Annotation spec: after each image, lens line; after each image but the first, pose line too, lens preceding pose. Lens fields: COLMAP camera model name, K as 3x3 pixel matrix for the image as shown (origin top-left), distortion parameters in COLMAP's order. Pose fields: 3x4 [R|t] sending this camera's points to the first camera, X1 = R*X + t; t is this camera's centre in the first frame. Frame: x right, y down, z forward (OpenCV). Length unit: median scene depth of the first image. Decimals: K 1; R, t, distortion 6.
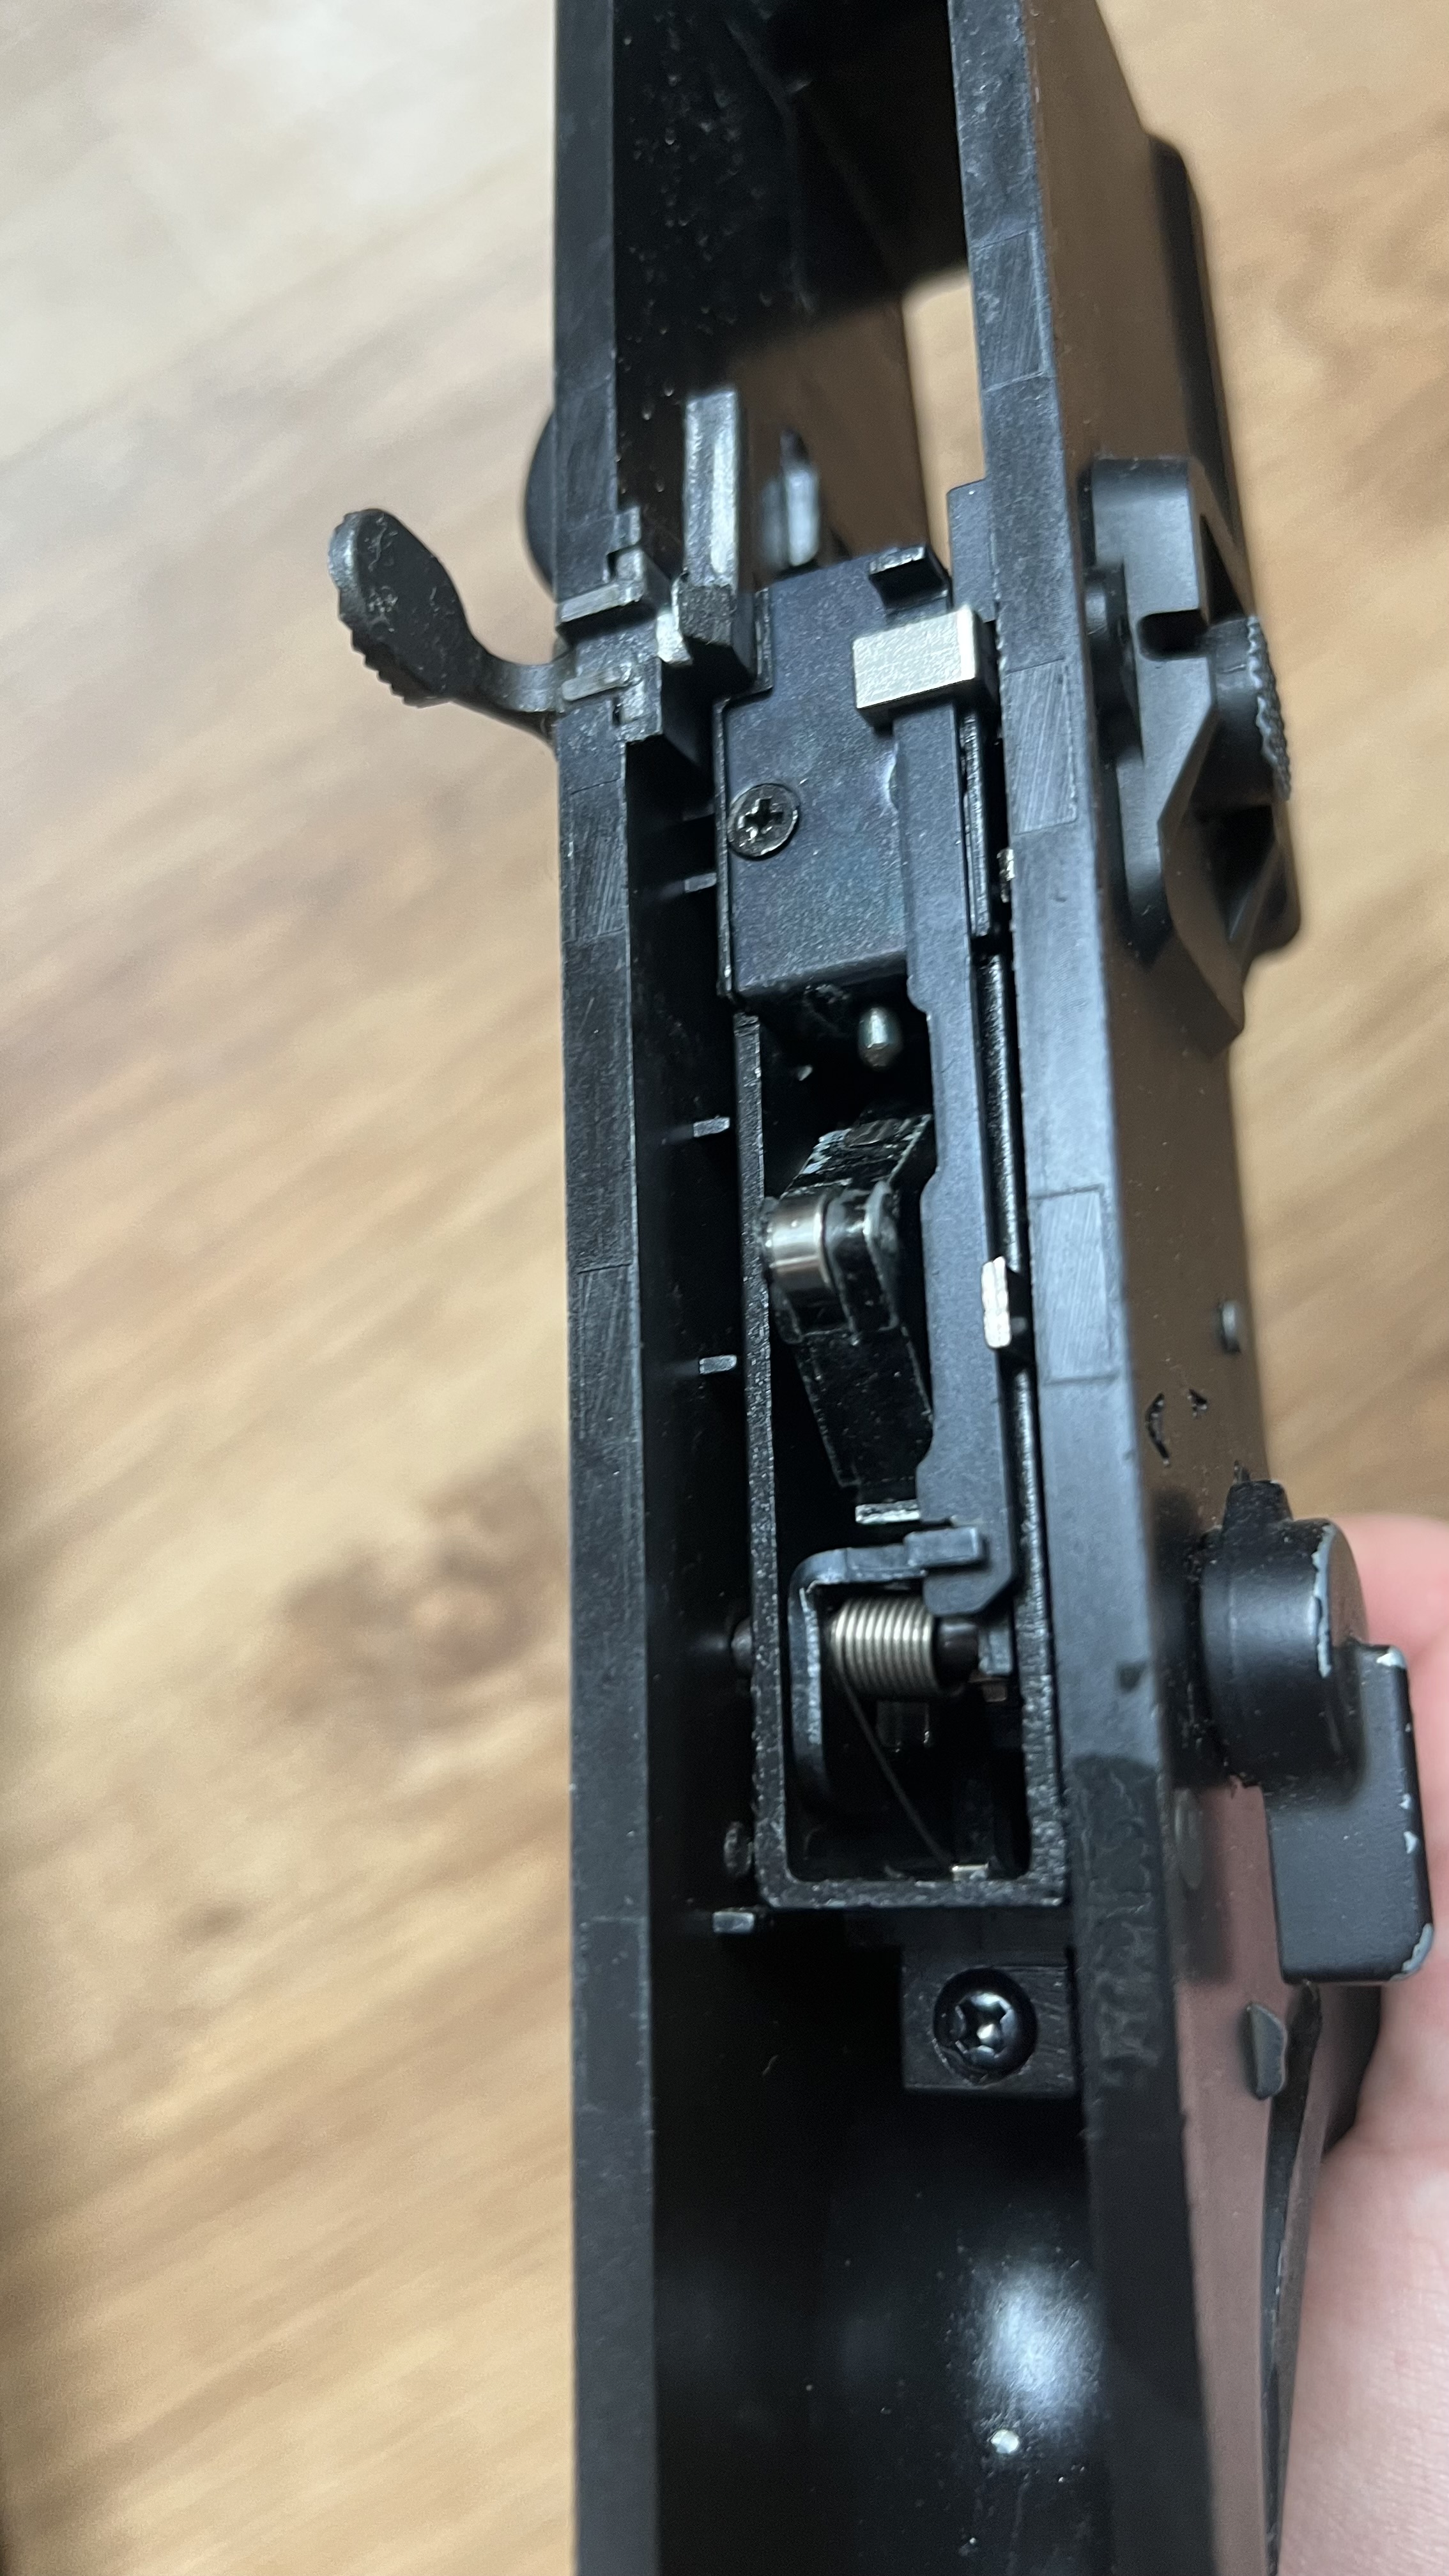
lens RADIAL K [[1967.2, 0, 724.5], [0, 1967.2, 1288.0], [0, 0, 1]] dist [0.001732, -0.035575]
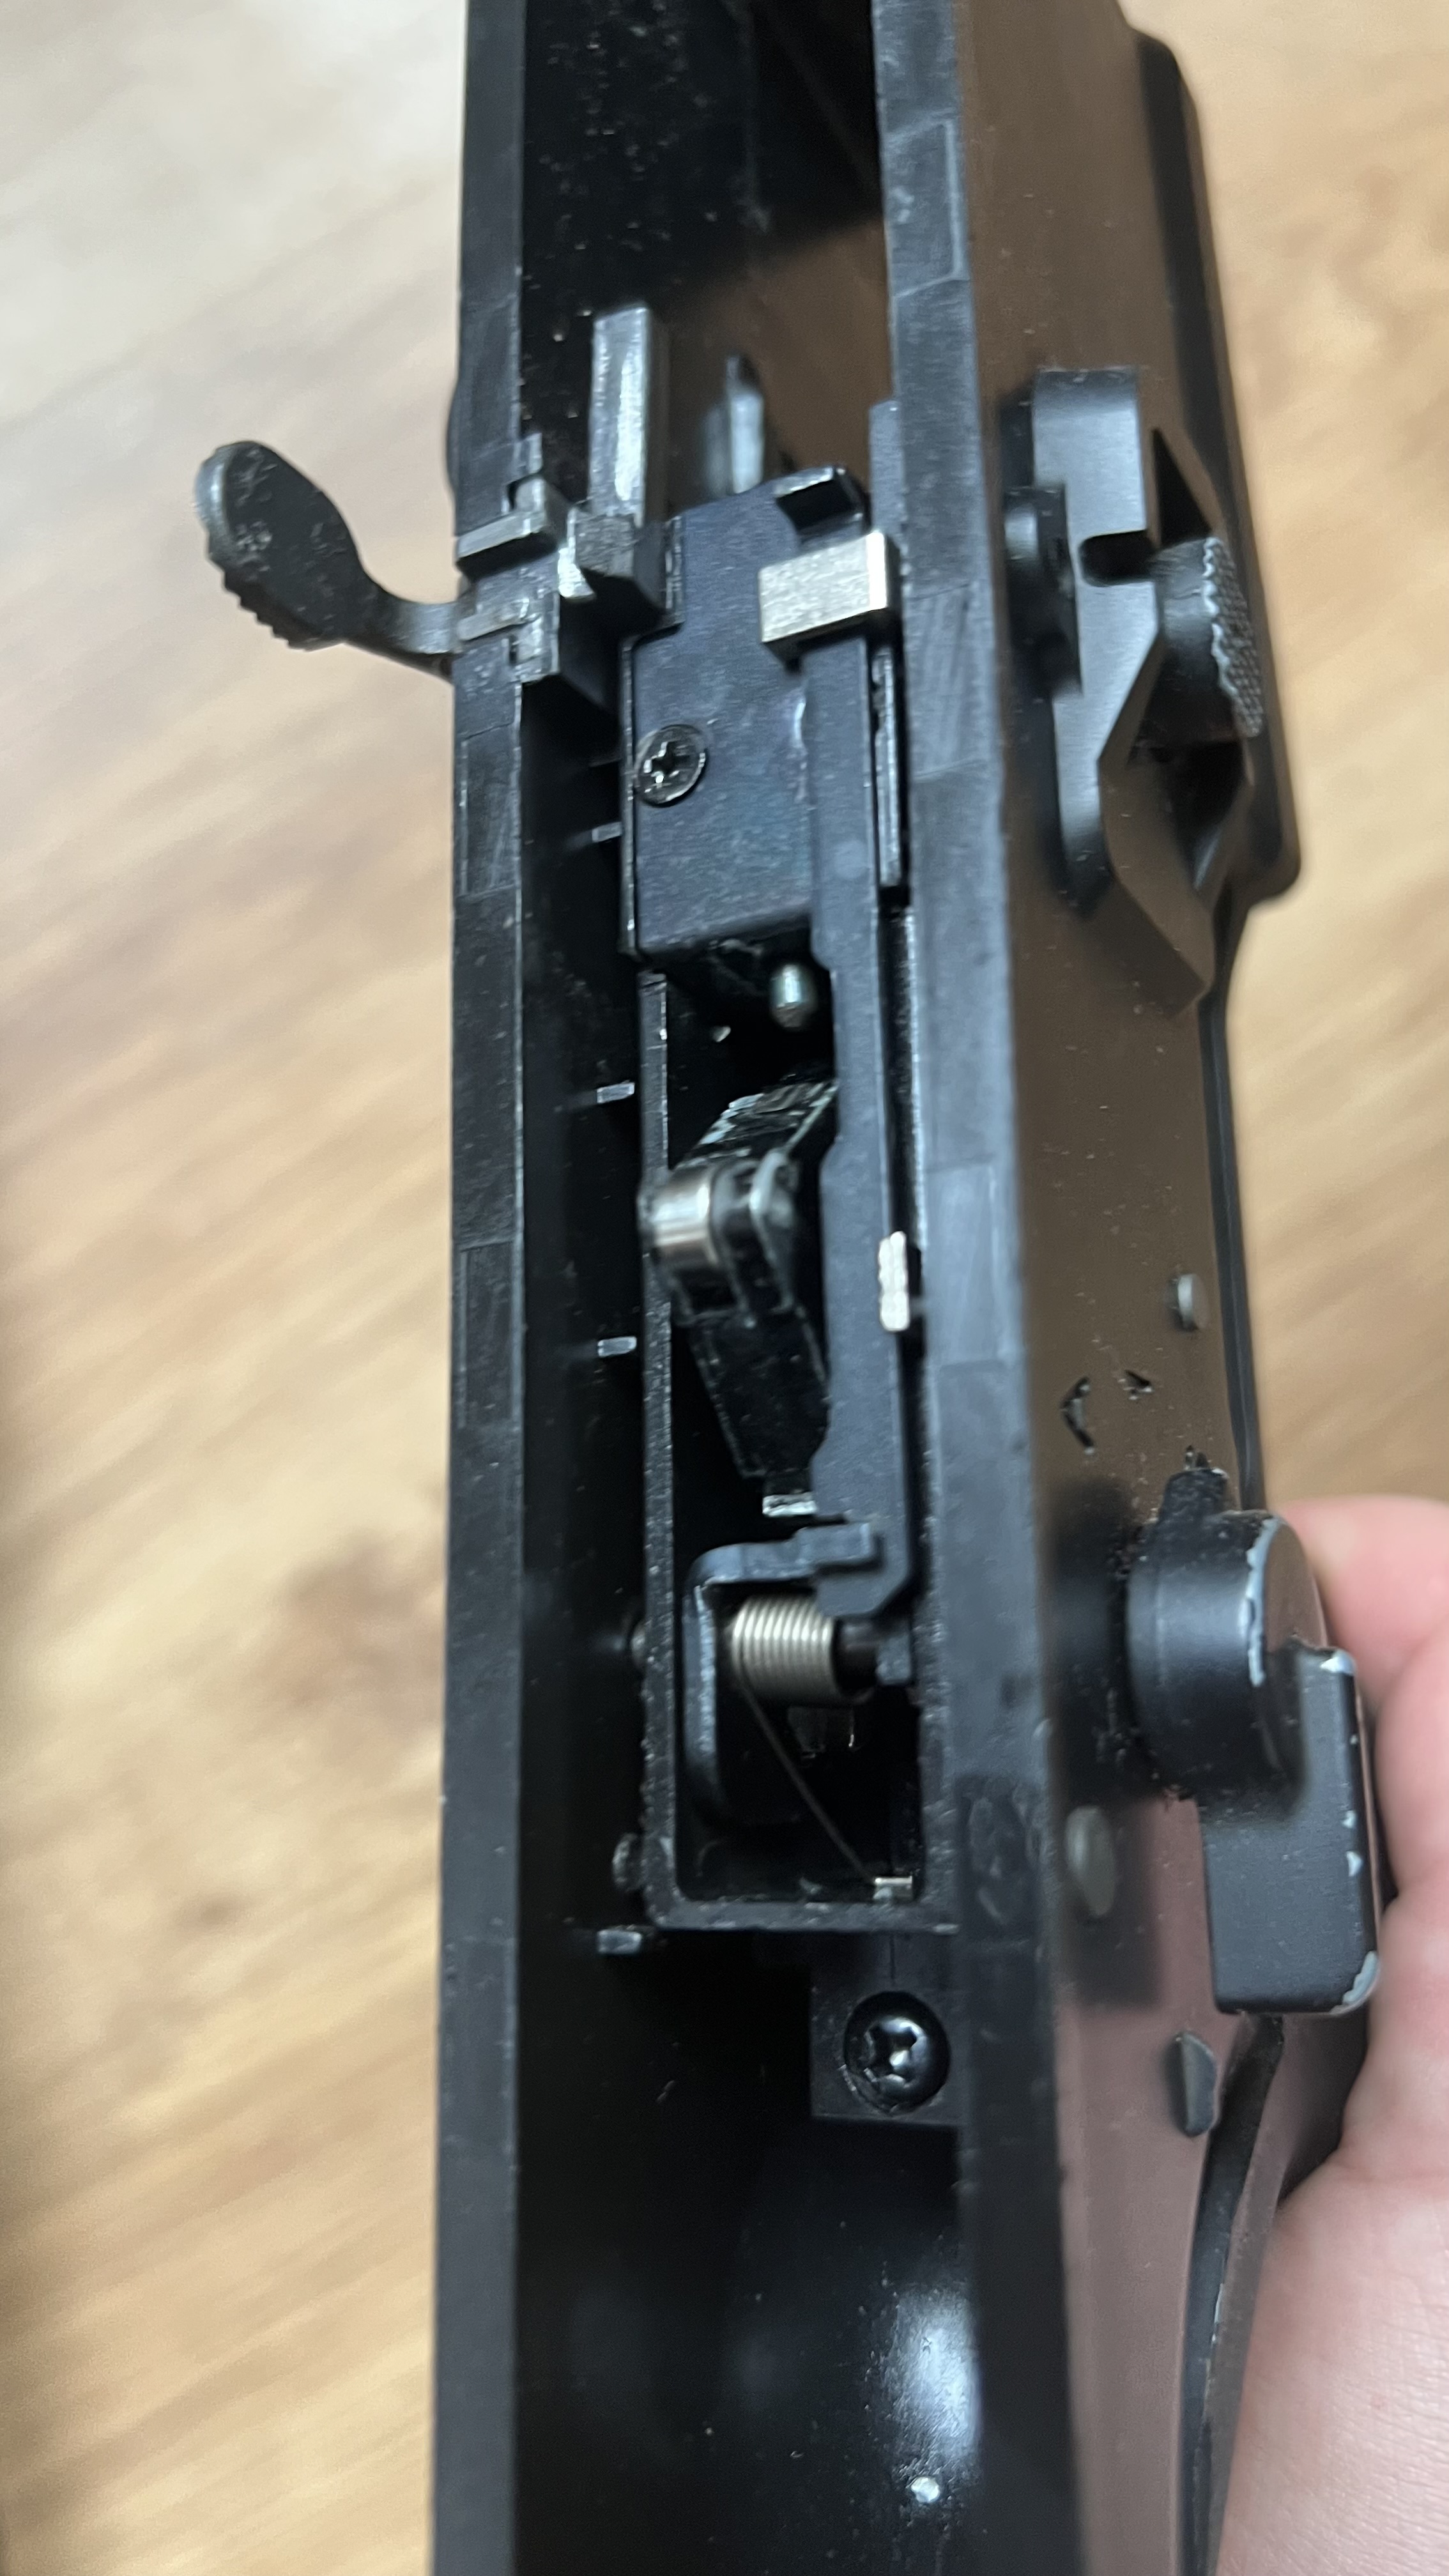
lens RADIAL K [[1984.7, 0, 724.4], [0, 1984.7, 1275.7], [0, 0, 1]] dist [-0.001804, -0.026658]
pose [[0.998943, -0.003989, -0.045791, 0.090801], [0.004595, 0.999903, 0.013154, -0.007069], [0.045734, -0.013351, 0.998864, 0.055561]]
